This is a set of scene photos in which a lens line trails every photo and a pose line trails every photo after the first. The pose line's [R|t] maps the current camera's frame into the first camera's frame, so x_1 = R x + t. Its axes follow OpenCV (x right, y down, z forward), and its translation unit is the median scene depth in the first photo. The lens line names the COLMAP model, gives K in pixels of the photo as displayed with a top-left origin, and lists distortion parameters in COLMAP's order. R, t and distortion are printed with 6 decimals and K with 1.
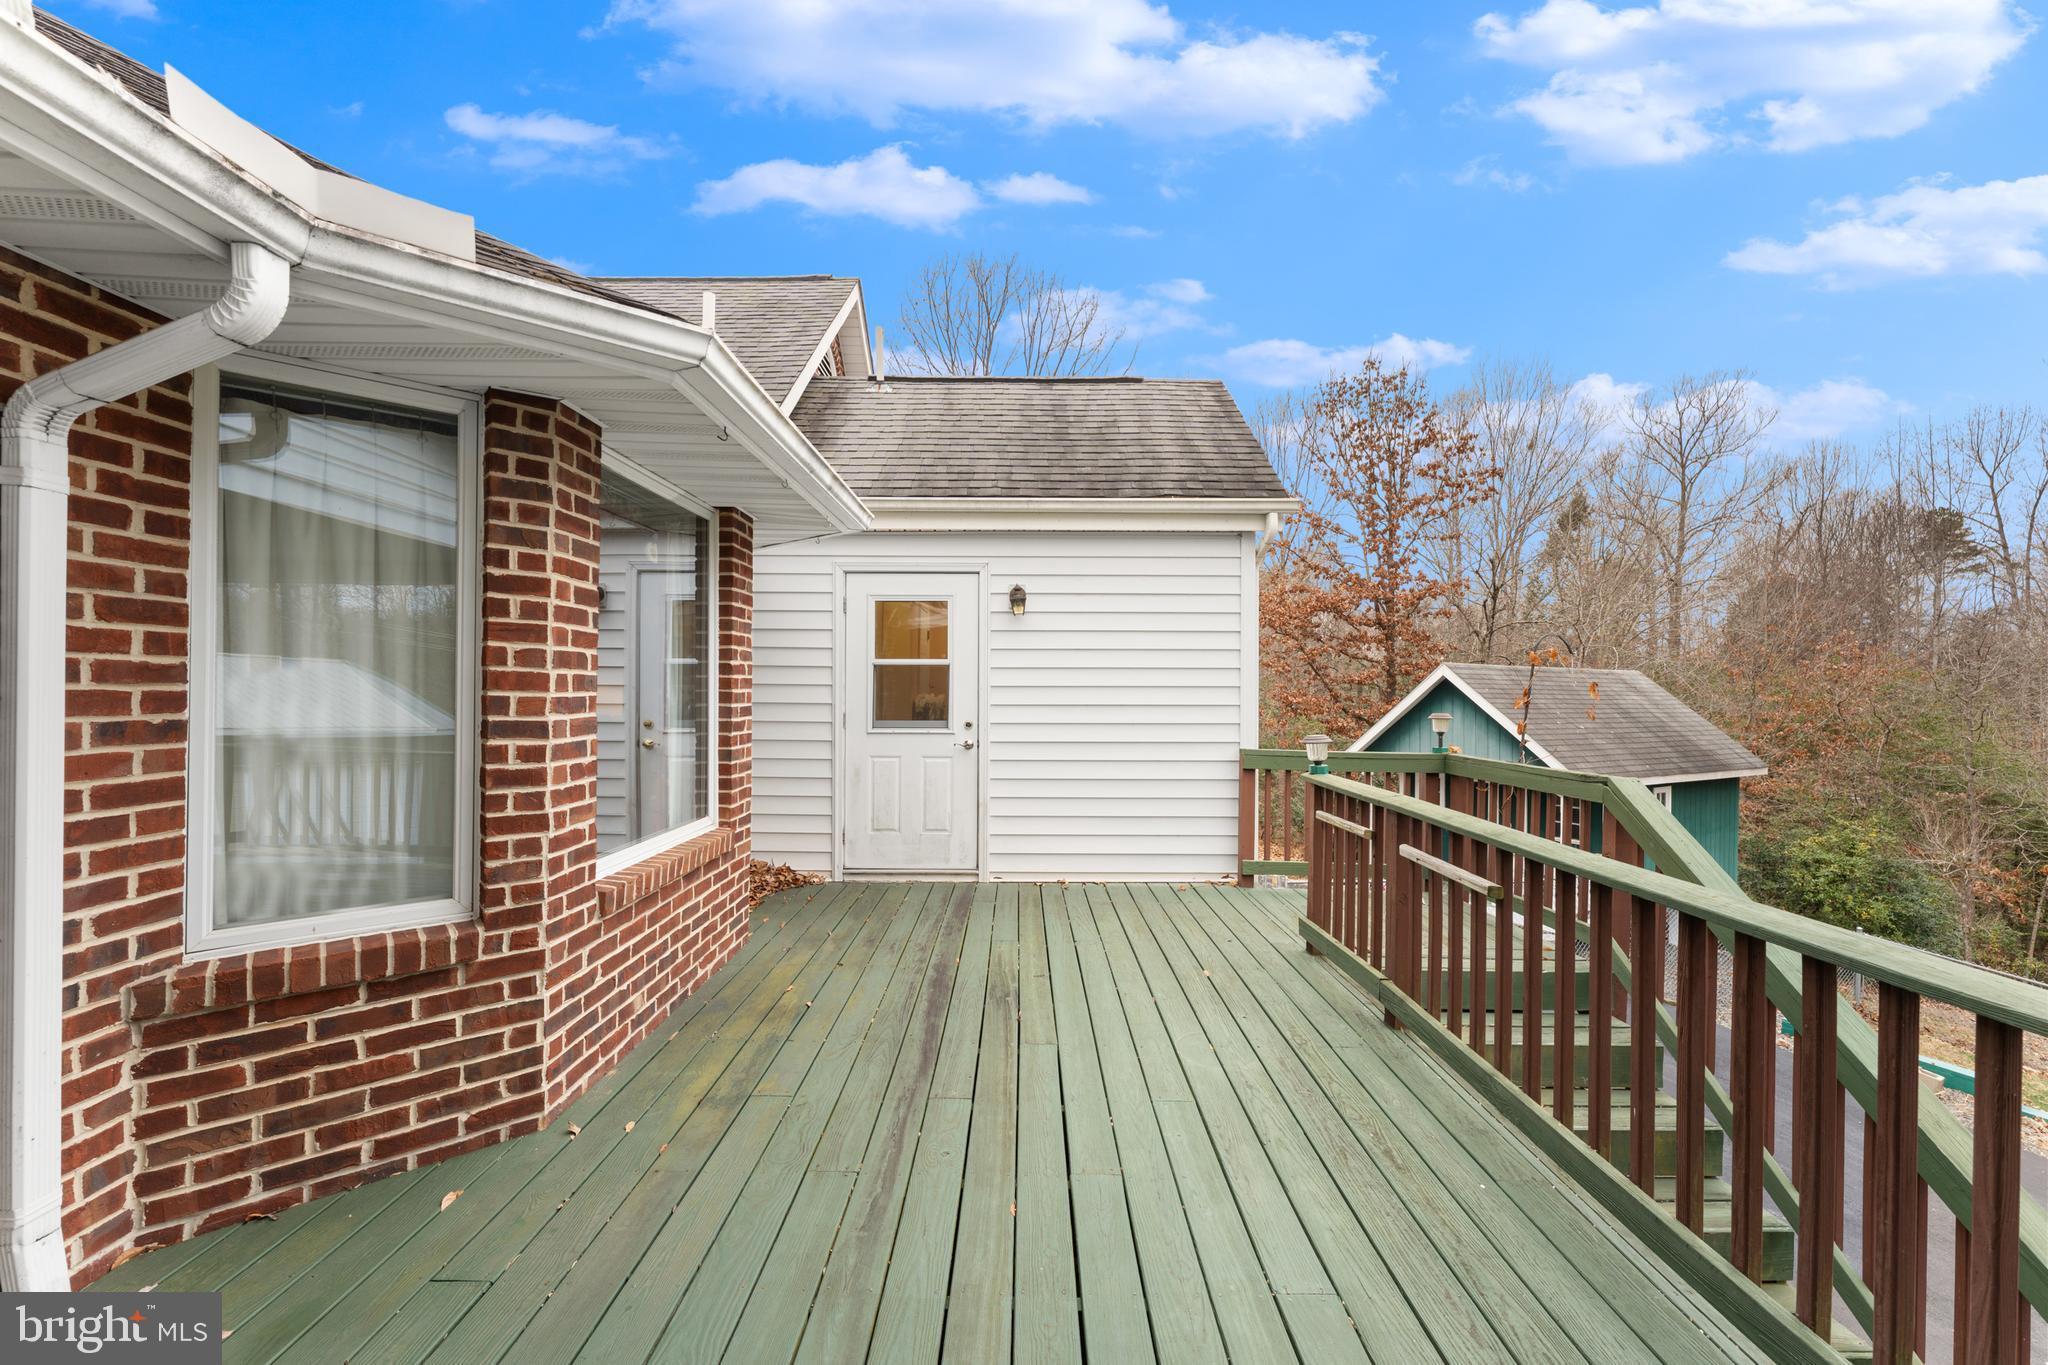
lens RADIAL K [[821.4, 0, 1021.2], [0, 821.4, 684.7], [0, 0, 1]] dist [-0.001312, -0.000087]
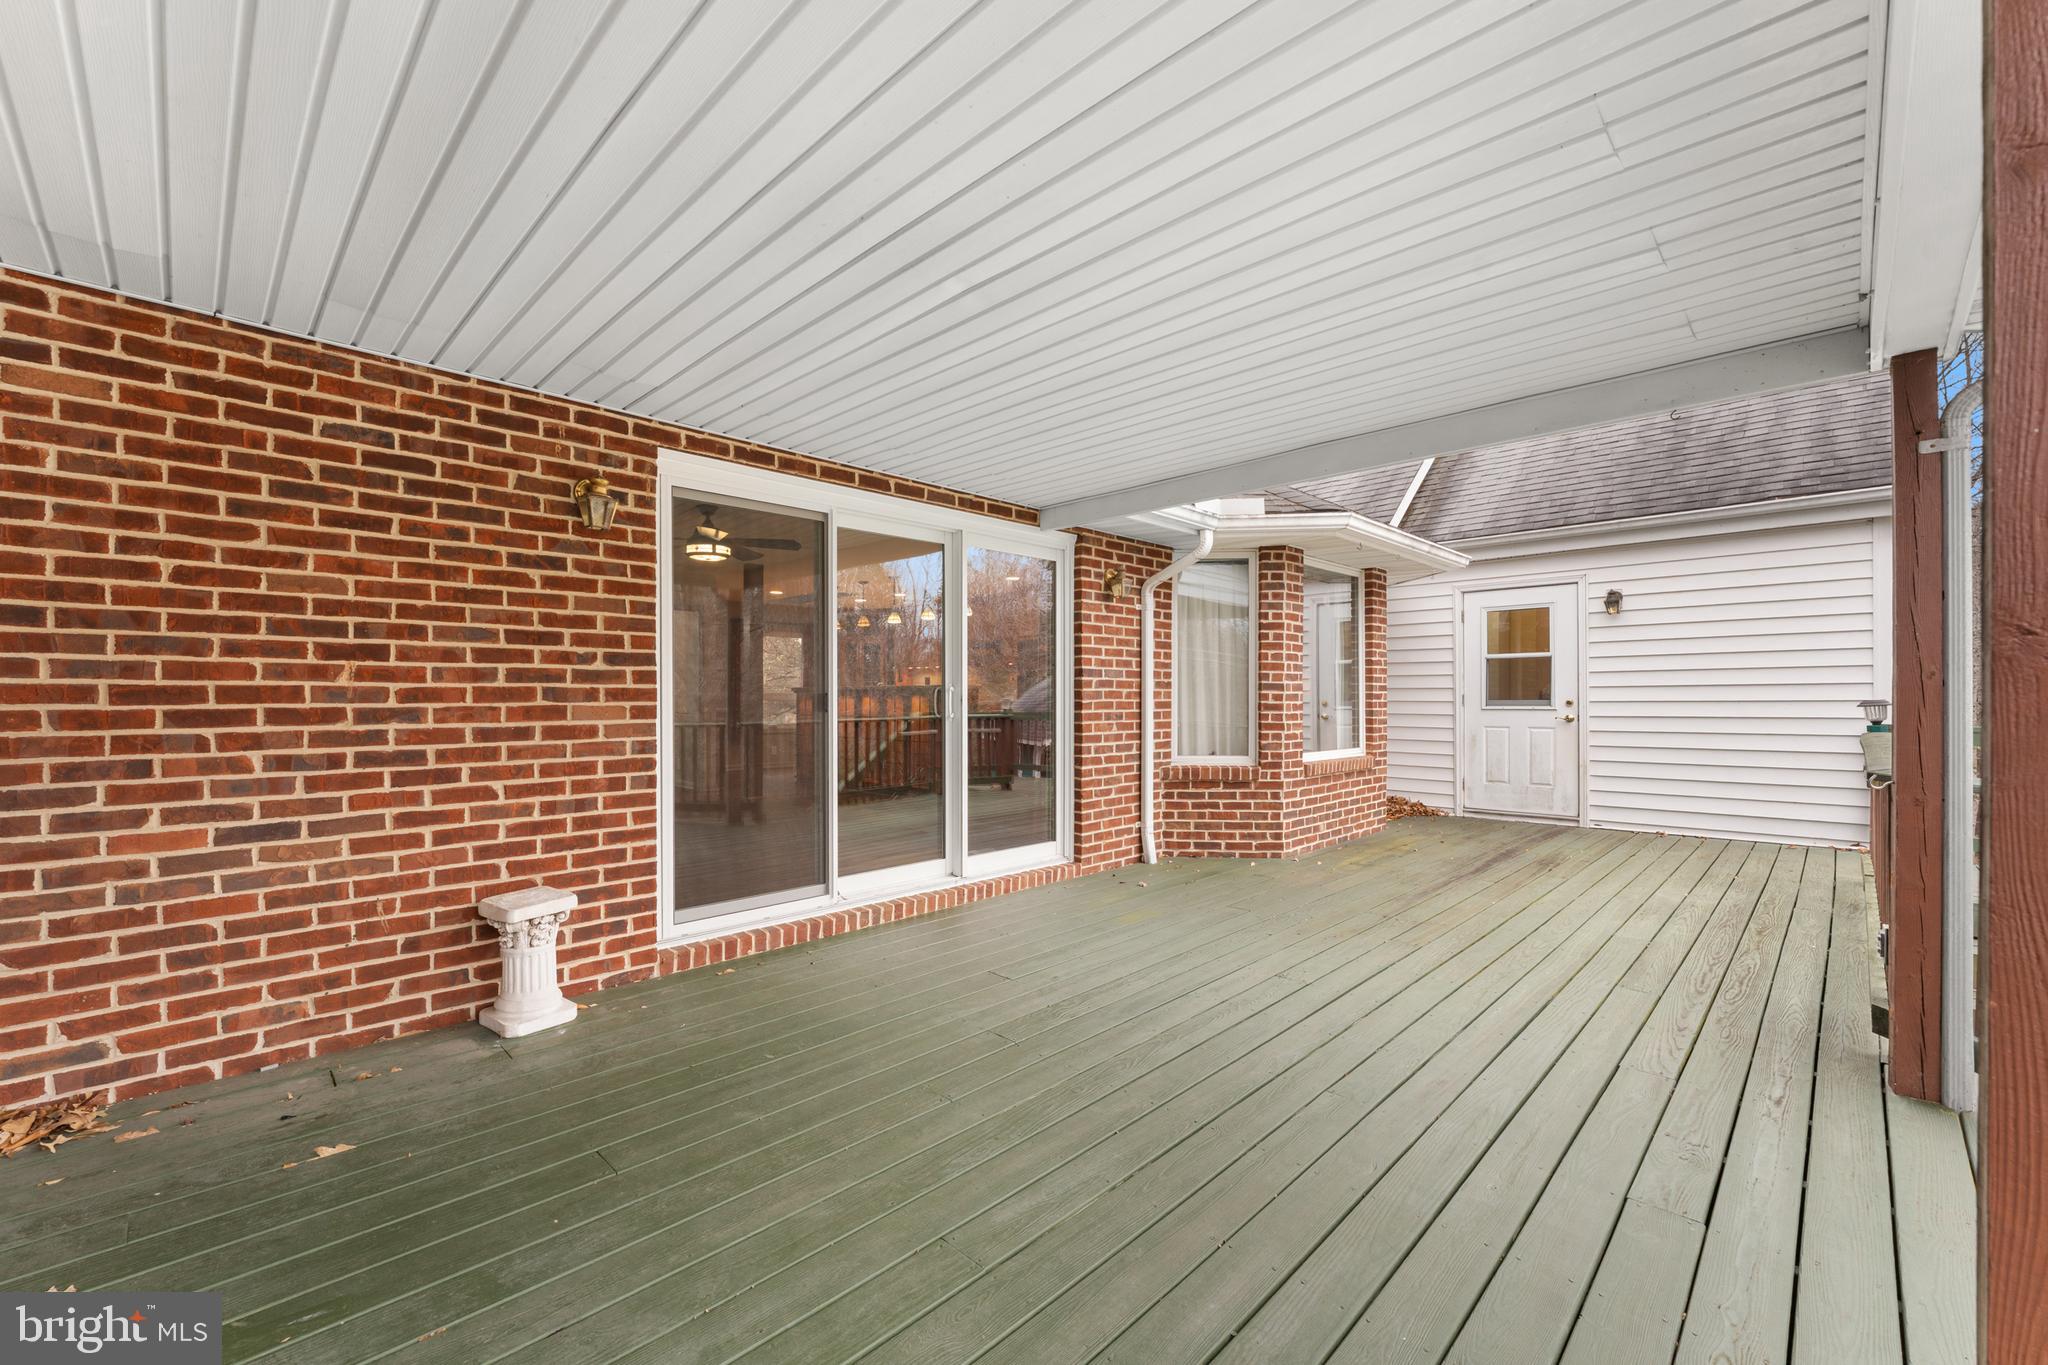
lens RADIAL K [[821.4, 0, 1015.8], [0, 821.4, 698.0], [0, 0, 1]] dist [-0.001312, -0.000087]
pose [[0.708189, -0.006583, -0.705992, 0.485973], [0.008975, 0.999960, -0.000321, 0.072742], [0.705966, -0.006109, 0.708220, -1.089325]]
